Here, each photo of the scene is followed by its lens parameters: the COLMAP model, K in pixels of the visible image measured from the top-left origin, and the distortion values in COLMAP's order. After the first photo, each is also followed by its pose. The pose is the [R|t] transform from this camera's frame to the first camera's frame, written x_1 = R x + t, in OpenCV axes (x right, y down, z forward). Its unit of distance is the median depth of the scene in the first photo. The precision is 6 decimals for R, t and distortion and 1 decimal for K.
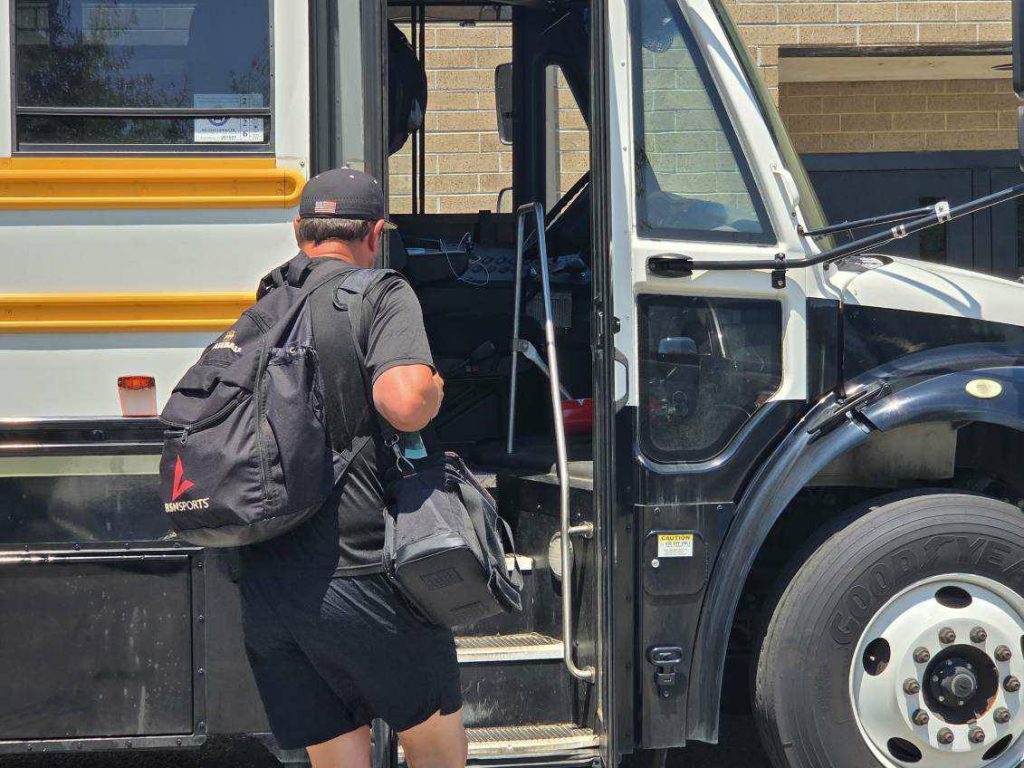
lens RADIAL K [[2306.8, 0, 525.5], [0, 2306.8, 402.2], [0, 0, 1]] dist [-0.279948, 4.248934]
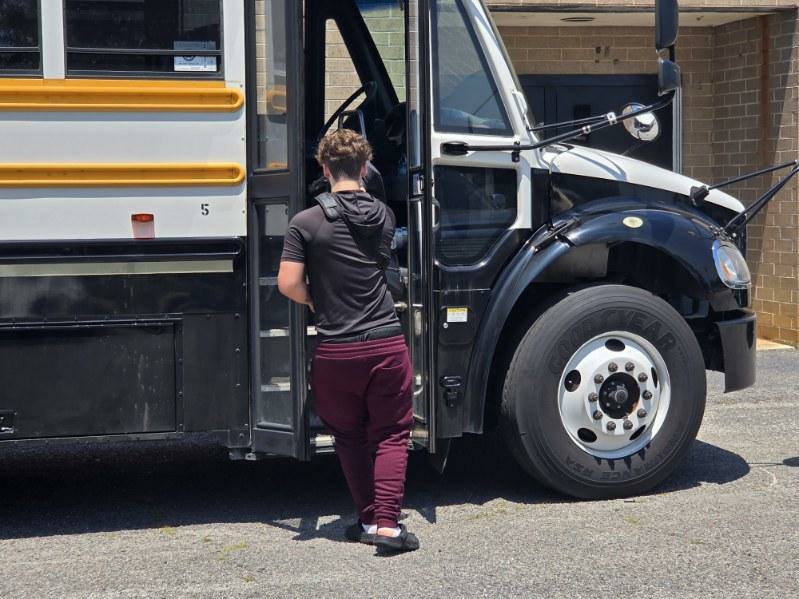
lens RADIAL K [[1817.6, 0, 399.5], [0, 1817.6, 299.5], [0, 0, 1]] dist [-0.576551, 8.115507]
pose [[0.983941, -0.006742, 0.178365, -0.209409], [0.002094, 0.999654, 0.026230, 0.015805], [-0.178481, -0.025435, 0.983615, -0.285104]]
